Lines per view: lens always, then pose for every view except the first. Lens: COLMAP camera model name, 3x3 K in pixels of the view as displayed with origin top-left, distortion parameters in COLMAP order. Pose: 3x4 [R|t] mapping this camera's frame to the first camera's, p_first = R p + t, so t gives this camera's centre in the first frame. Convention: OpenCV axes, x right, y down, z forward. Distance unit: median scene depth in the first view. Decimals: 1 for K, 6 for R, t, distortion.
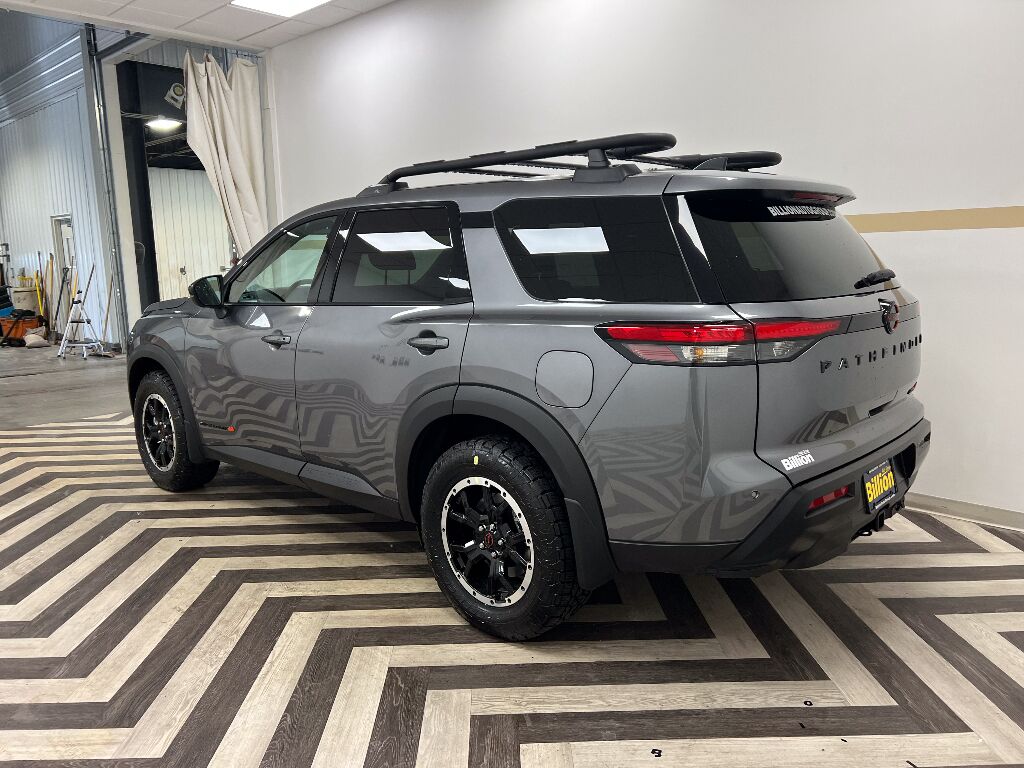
lens RADIAL K [[774.8, 0, 511.1], [0, 774.8, 347.8], [0, 0, 1]] dist [0.076302, -0.085356]
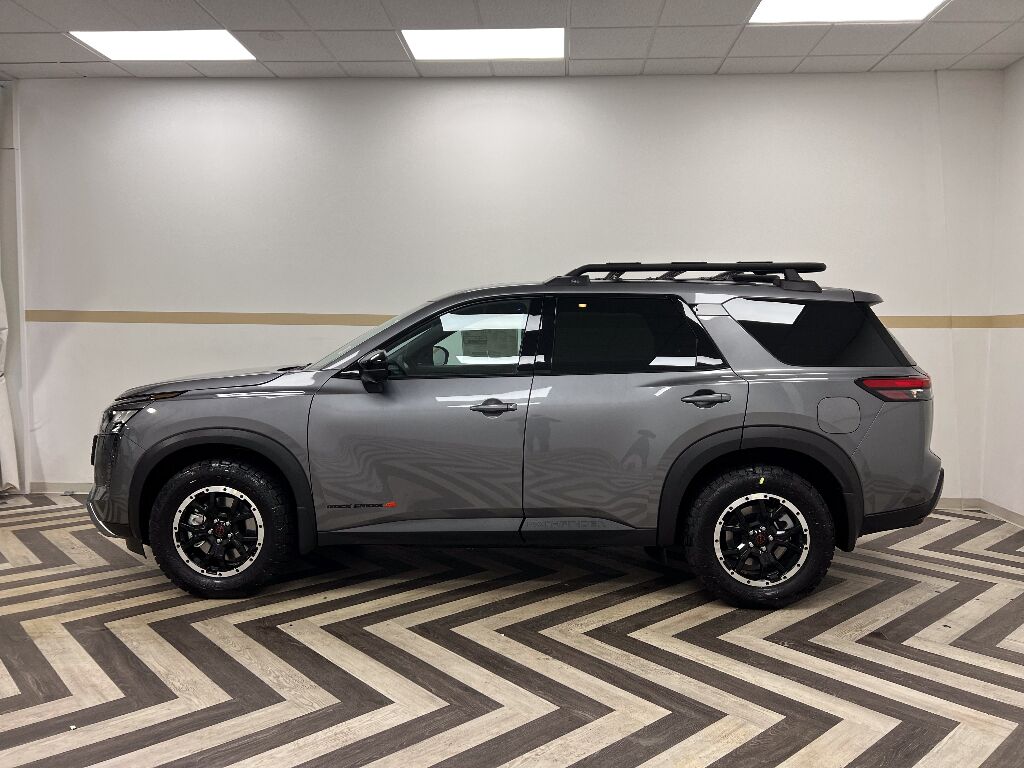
lens RADIAL K [[774.8, 0, 511.1], [0, 774.8, 347.8], [0, 0, 1]] dist [0.076302, -0.085356]
pose [[0.754994, 0.012285, 0.655617, -1.236919], [0.059691, 0.994386, -0.087372, 0.002735], [-0.653009, 0.105100, 0.750022, 0.198168]]
